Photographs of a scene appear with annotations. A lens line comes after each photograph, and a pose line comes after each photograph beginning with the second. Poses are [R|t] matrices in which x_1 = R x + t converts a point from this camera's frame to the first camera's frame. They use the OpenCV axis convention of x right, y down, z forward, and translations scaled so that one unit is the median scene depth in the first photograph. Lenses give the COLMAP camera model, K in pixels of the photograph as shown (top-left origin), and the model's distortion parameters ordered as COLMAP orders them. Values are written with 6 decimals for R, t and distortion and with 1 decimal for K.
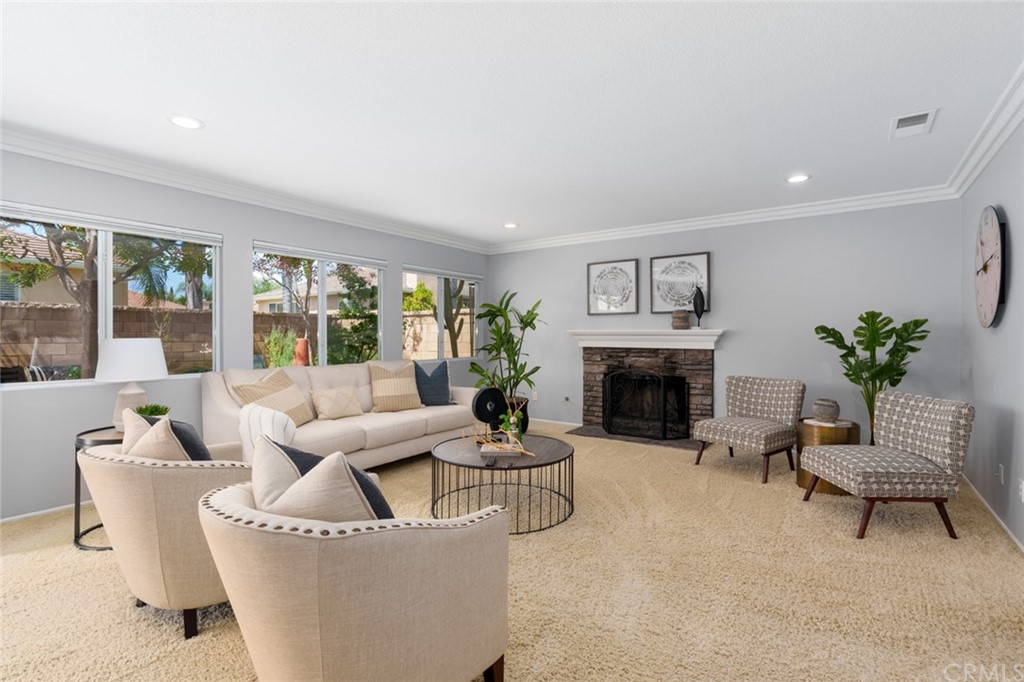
lens RADIAL K [[475.0, 0, 537.0], [0, 475.0, 340.1], [0, 0, 1]] dist [-0.006960, 0.001461]
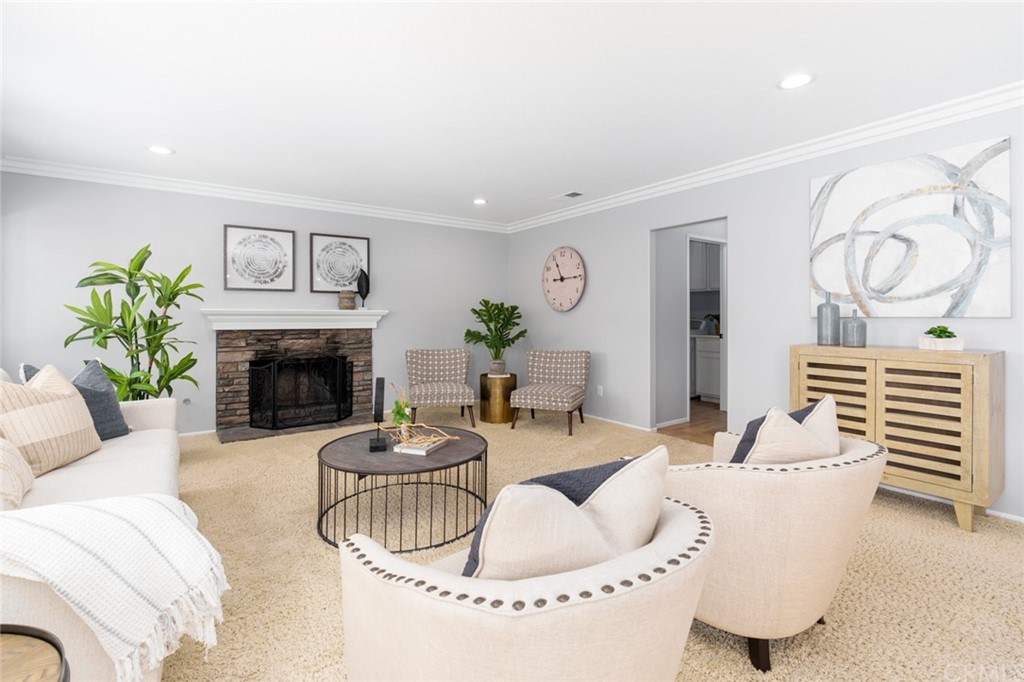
lens RADIAL K [[475.0, 0, 522.2], [0, 475.0, 313.6], [0, 0, 1]] dist [-0.006960, 0.001461]
pose [[0.359221, 0.006489, 0.933230, -0.511563], [0.009974, 0.999892, -0.010792, 0.000918], [-0.933199, 0.013184, 0.359118, 0.288112]]
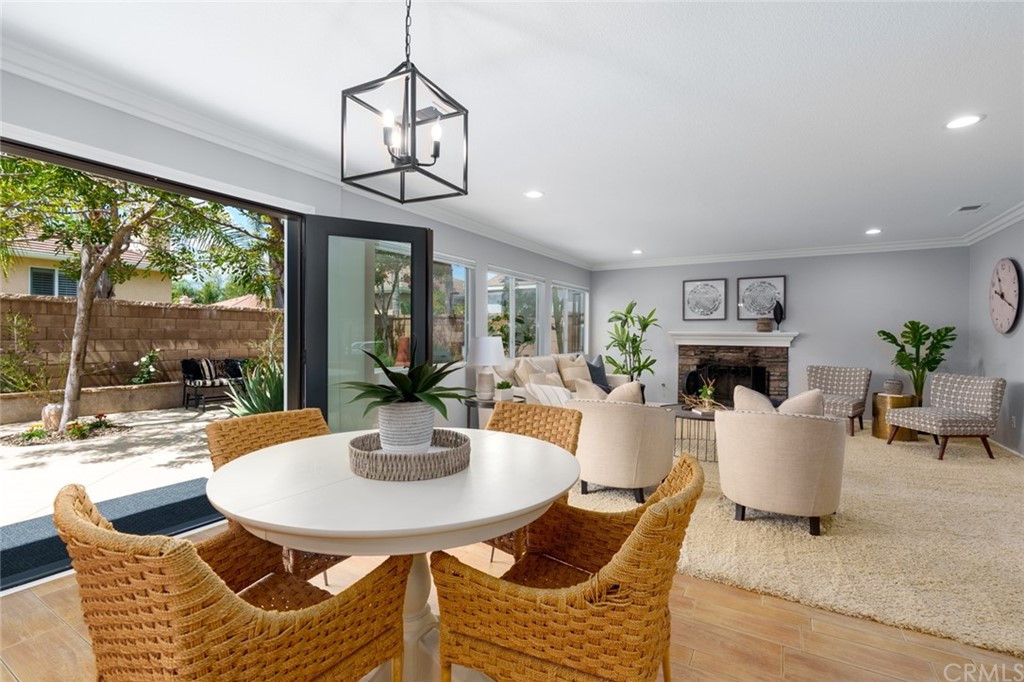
lens RADIAL K [[475.0, 0, 520.5], [0, 475.0, 340.7], [0, 0, 1]] dist [-0.006960, 0.001461]
pose [[0.996902, 0.005851, 0.078430, -0.493437], [-0.006066, 0.999978, 0.002506, 0.003064], [-0.078414, -0.002974, 0.996916, -0.289345]]
